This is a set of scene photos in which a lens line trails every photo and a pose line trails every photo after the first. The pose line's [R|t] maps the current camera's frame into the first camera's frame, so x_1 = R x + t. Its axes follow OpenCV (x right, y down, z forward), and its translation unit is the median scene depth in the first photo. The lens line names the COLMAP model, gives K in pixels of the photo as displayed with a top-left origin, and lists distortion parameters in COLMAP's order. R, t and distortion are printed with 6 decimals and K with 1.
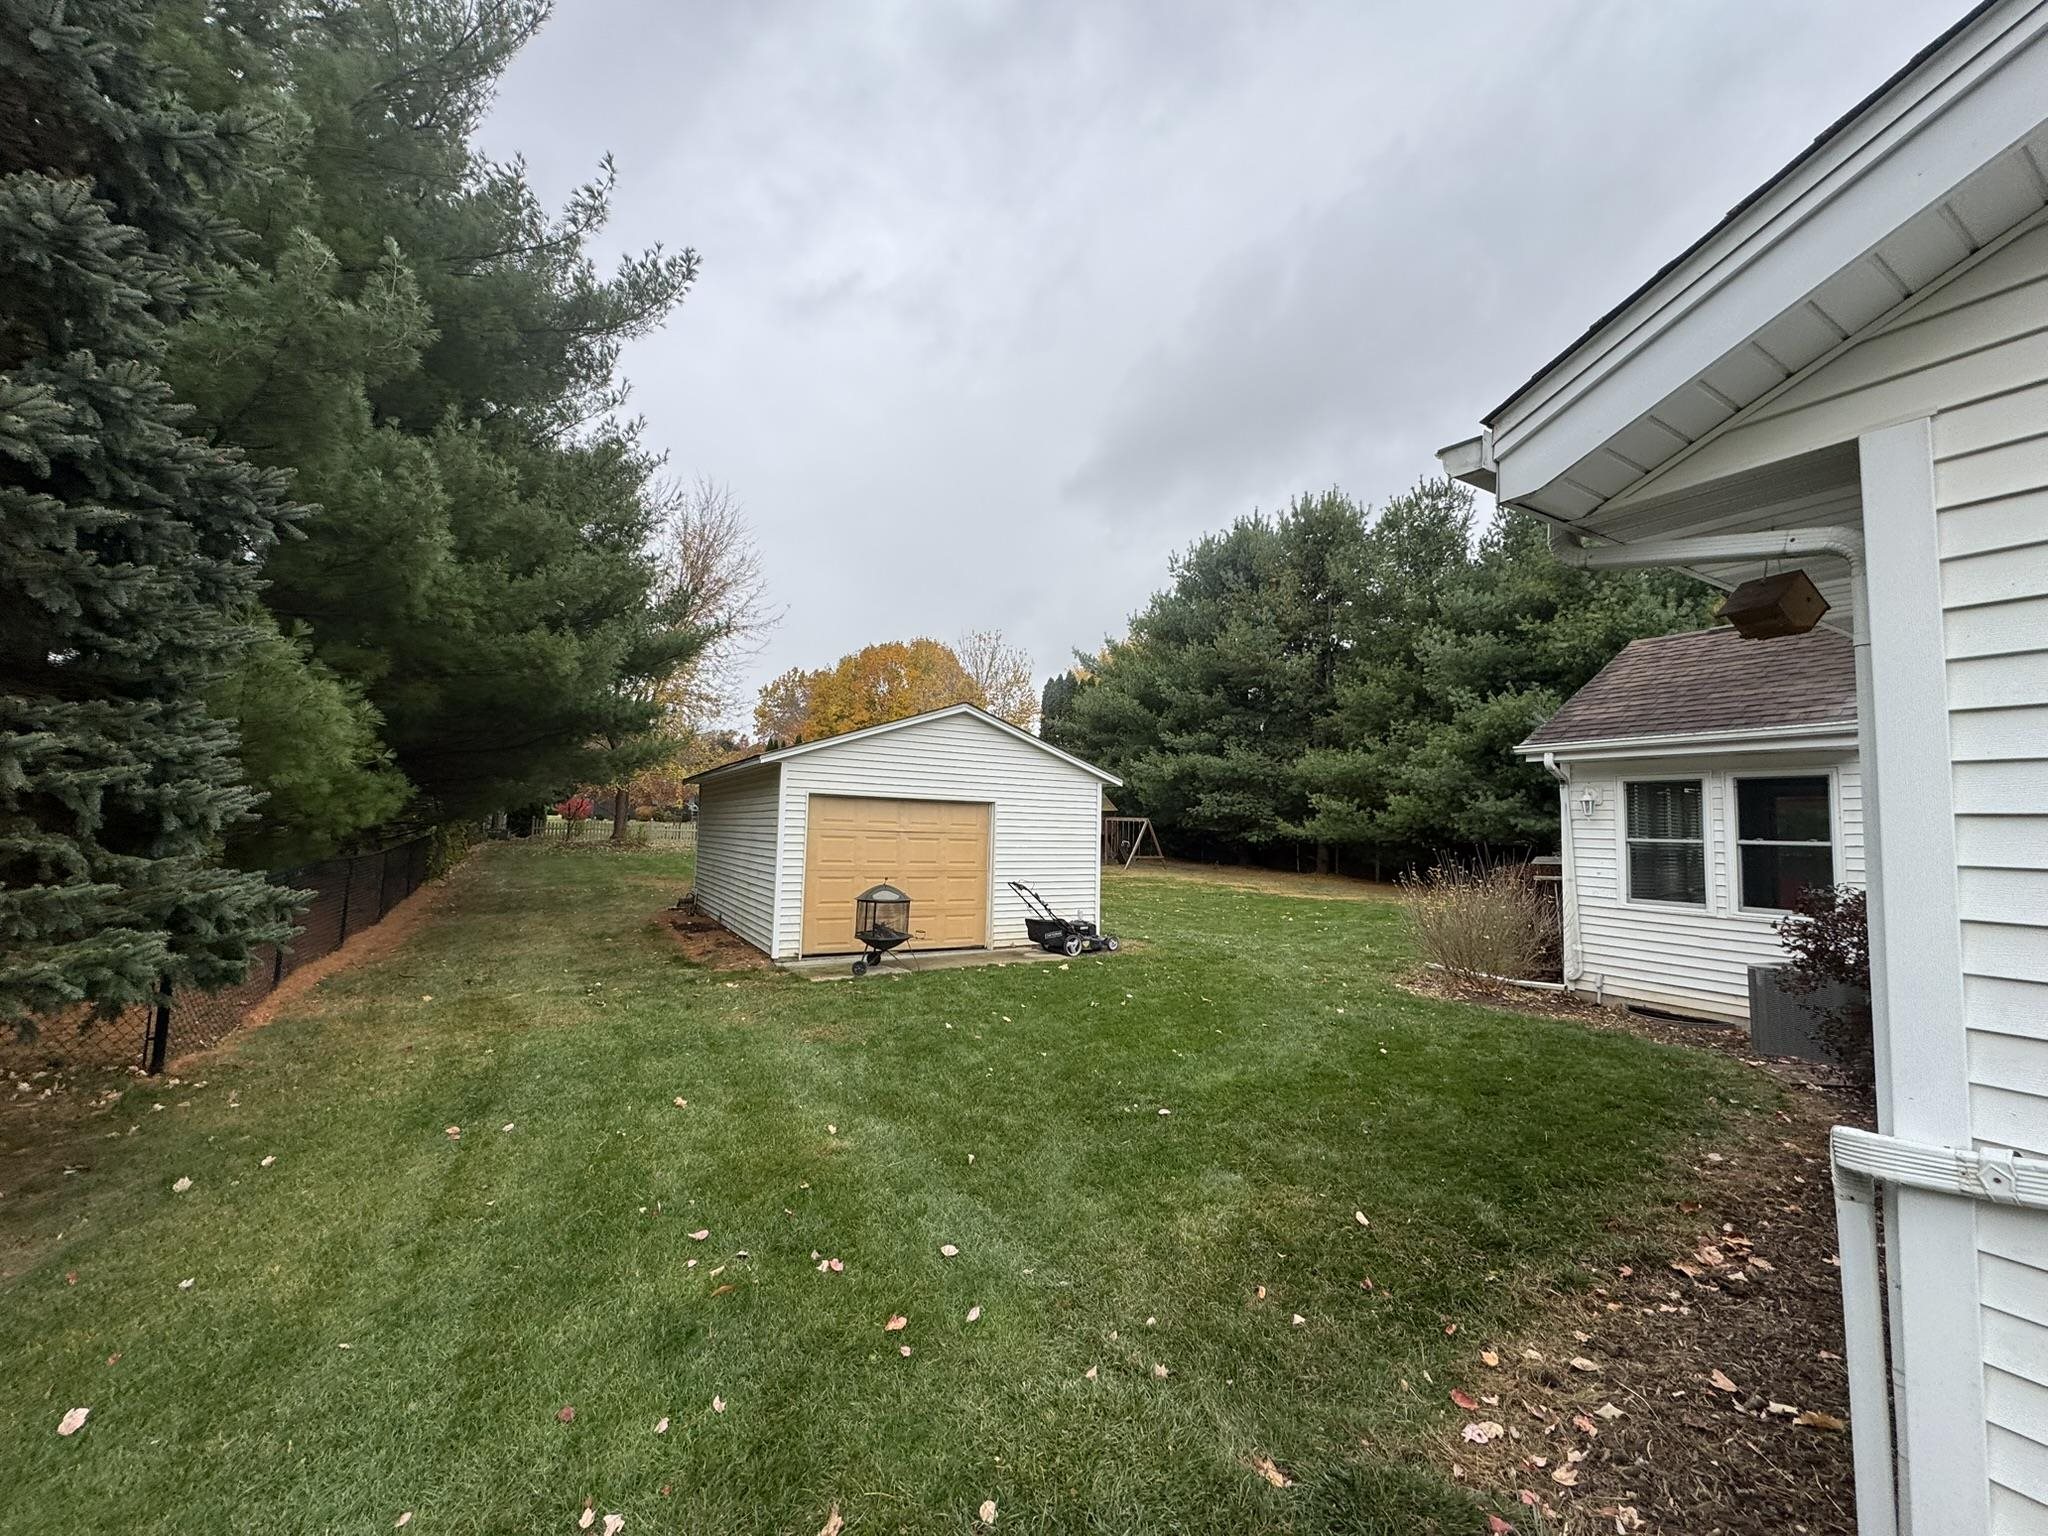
lens RADIAL K [[822.5, 0, 1022.6], [0, 822.5, 769.4], [0, 0, 1]] dist [-0.000630, 0.000685]
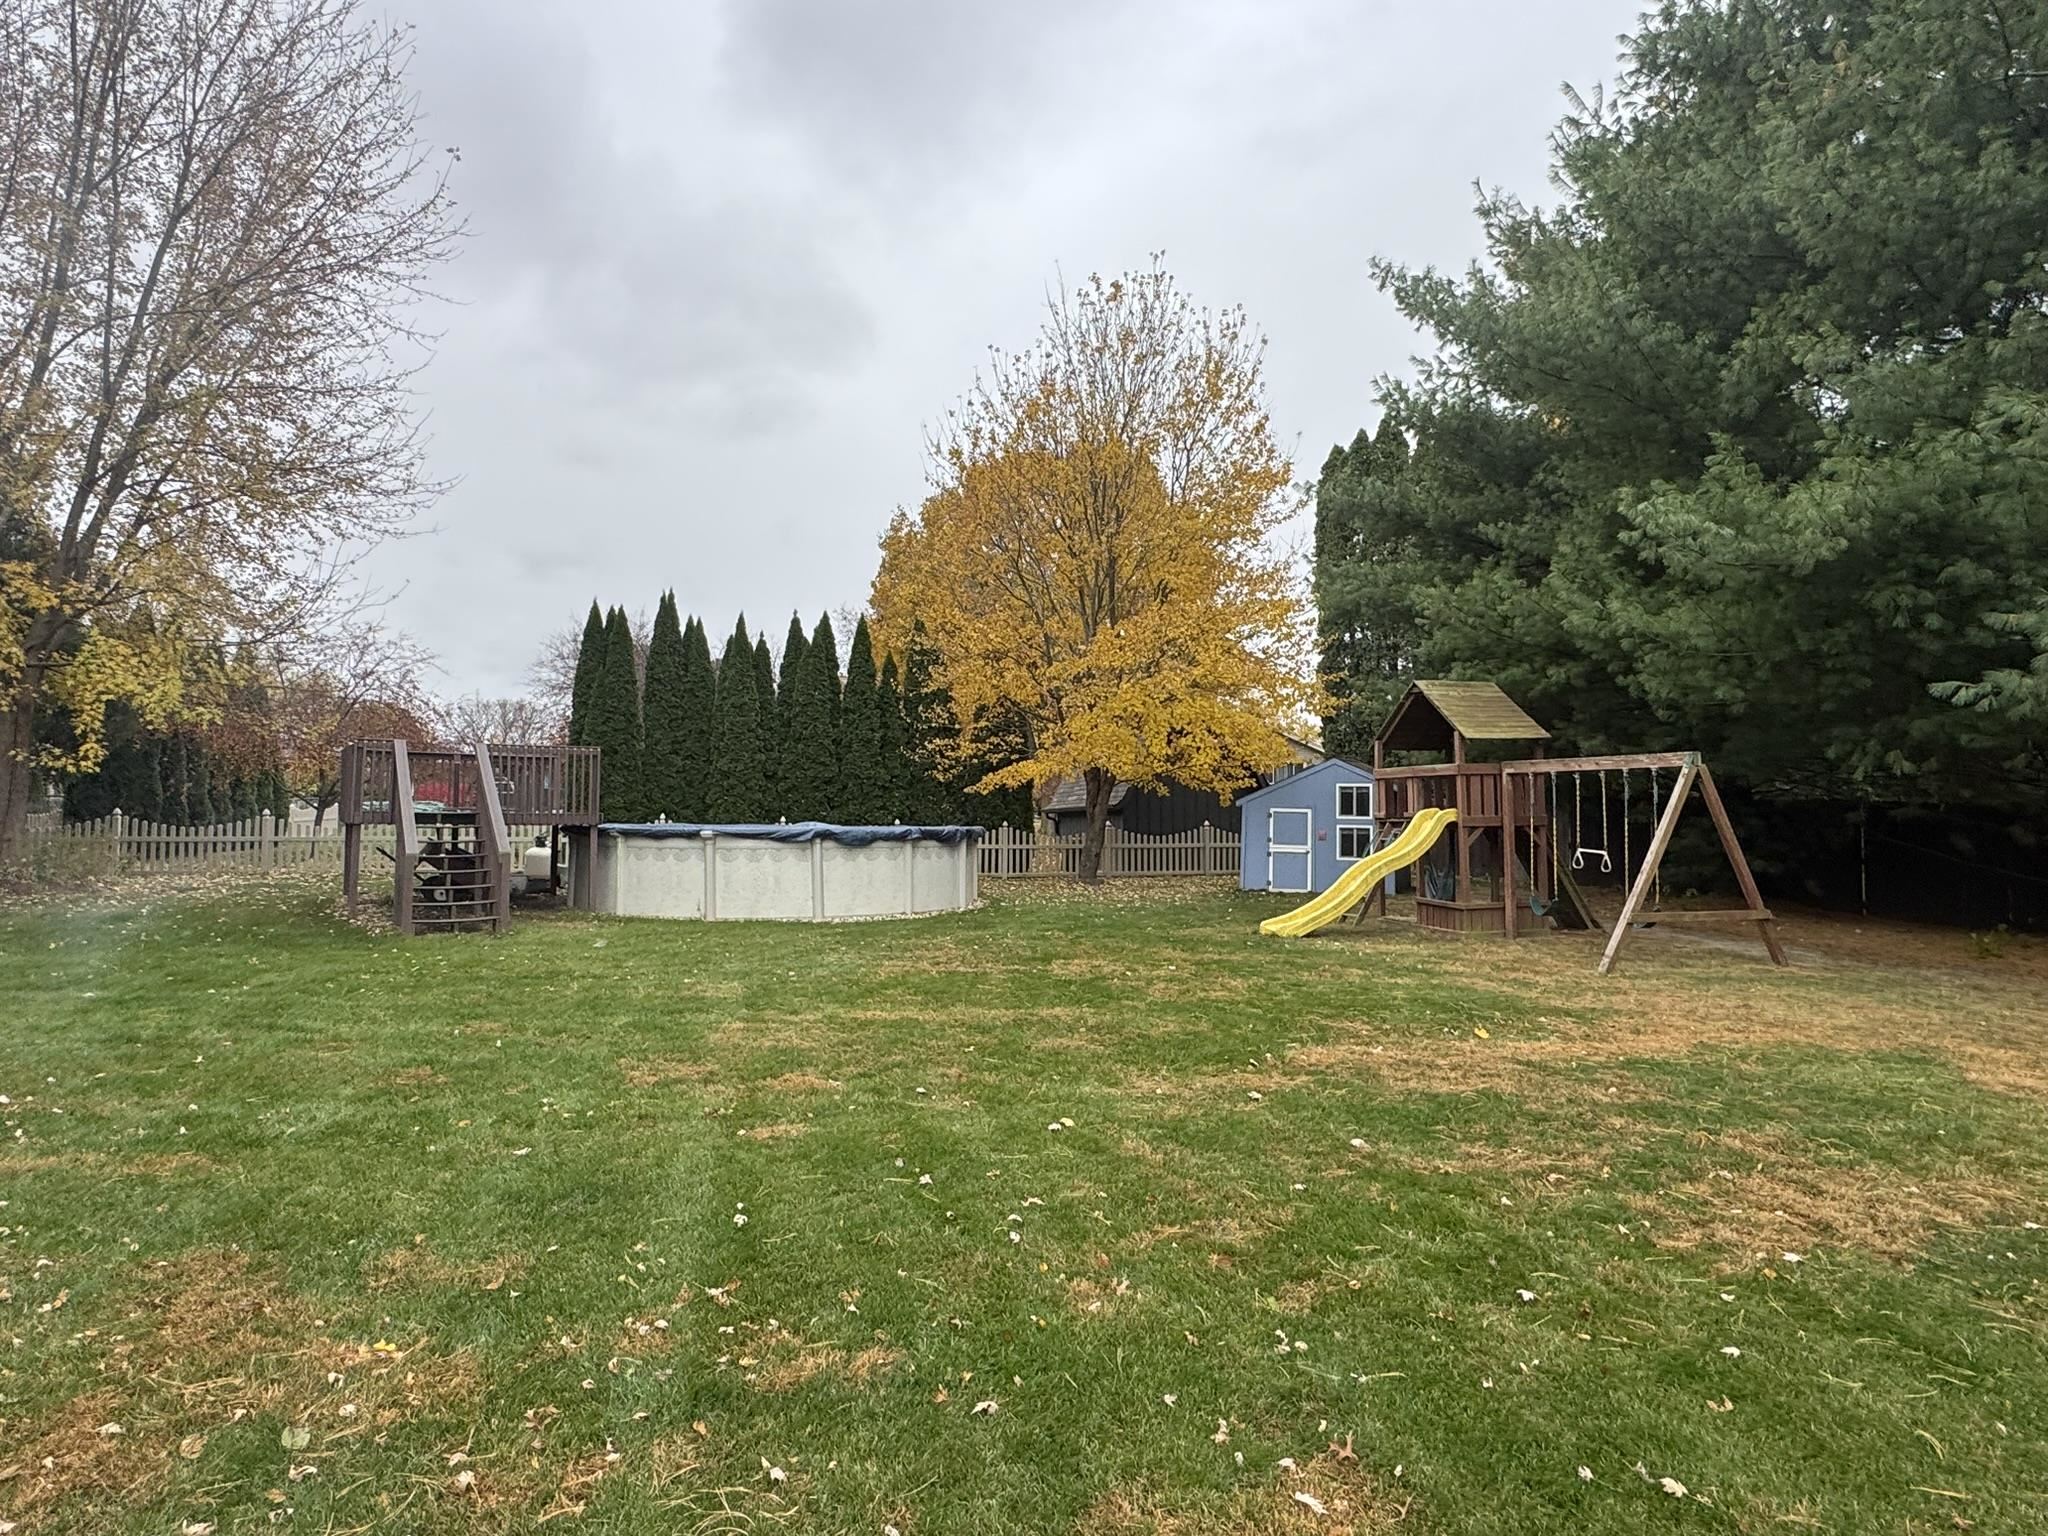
lens RADIAL K [[1216.3, 0, 1027.6], [0, 1216.3, 766.0], [0, 0, 1]] dist [0.002158, -0.001523]
pose [[0.965309, -0.039155, -0.258159, 0.226108], [0.045044, 0.998841, 0.016934, 0.194027], [0.257196, -0.027974, 0.965954, 2.449874]]
